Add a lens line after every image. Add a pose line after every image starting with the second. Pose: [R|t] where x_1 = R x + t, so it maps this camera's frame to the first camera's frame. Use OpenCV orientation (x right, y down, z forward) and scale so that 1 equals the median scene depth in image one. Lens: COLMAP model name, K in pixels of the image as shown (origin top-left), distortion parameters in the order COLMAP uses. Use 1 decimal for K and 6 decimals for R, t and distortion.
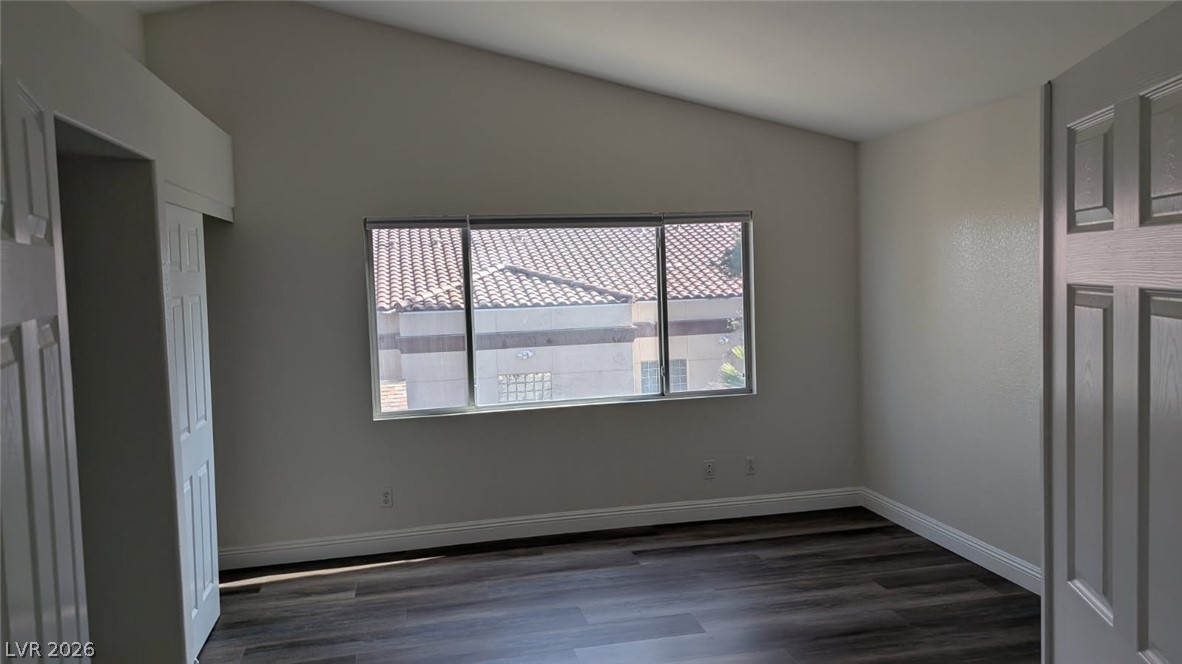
lens RADIAL K [[847.8, 0, 589.2], [0, 847.8, 318.9], [0, 0, 1]] dist [0.008458, 0.002225]
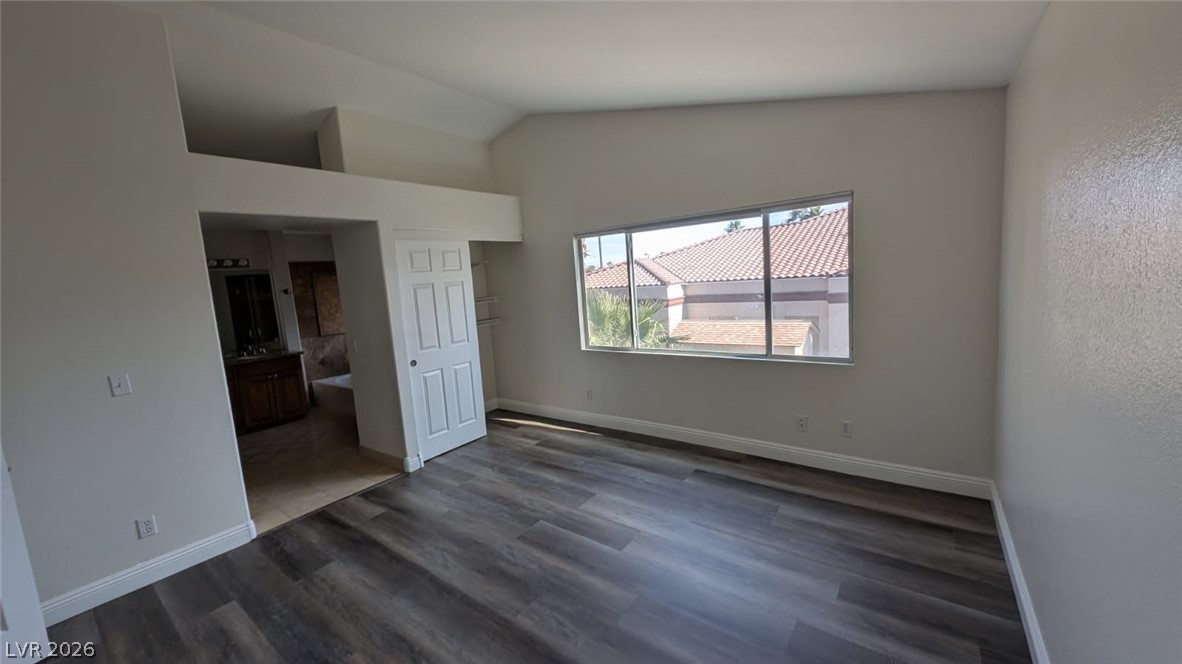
lens RADIAL K [[437.5, 0, 591.0], [0, 437.5, 332.0], [0, 0, 1]] dist [-0.000286, -0.000122]
pose [[0.655067, 0.085710, -0.750694, 0.441214], [0.005038, 0.993028, 0.117774, -0.021990], [0.755554, -0.080933, 0.650068, 0.446063]]
